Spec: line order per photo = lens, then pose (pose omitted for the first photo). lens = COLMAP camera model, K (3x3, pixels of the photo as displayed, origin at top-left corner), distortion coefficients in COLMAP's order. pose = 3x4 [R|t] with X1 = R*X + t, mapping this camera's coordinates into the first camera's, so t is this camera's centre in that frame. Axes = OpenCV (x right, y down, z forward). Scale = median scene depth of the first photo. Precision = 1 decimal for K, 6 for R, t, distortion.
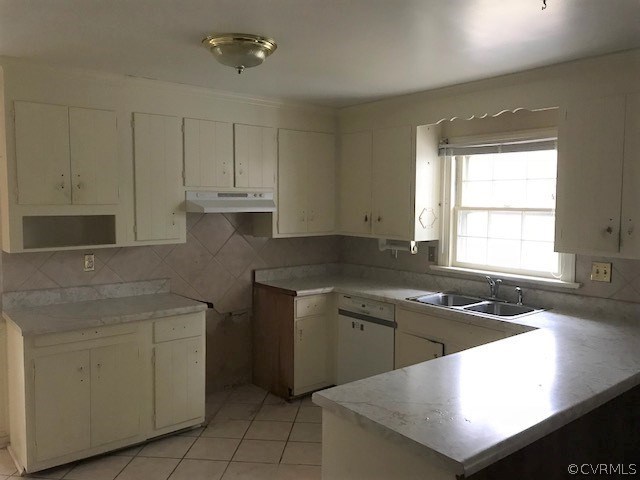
lens RADIAL K [[527.9, 0, 320.0], [0, 527.9, 240.0], [0, 0, 1]] dist [0.062024, -0.085055]
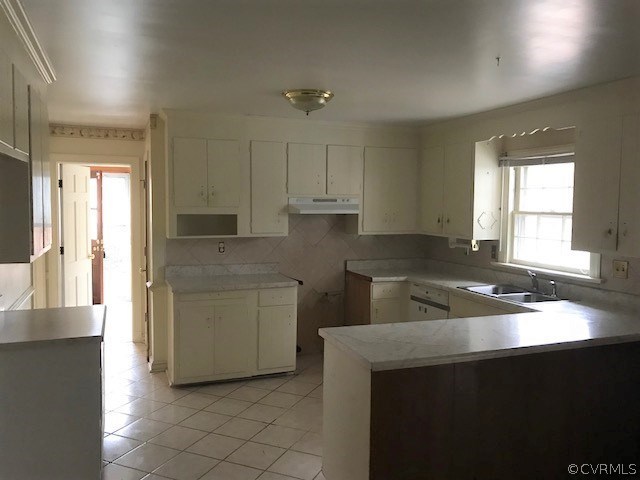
lens RADIAL K [[527.9, 0, 320.0], [0, 527.9, 240.0], [0, 0, 1]] dist [0.062024, -0.085055]
pose [[0.950913, 0.026737, -0.308302, 0.234231], [-0.028895, 0.999579, -0.002435, 0.016121], [0.308107, 0.011224, 0.951285, -0.239932]]
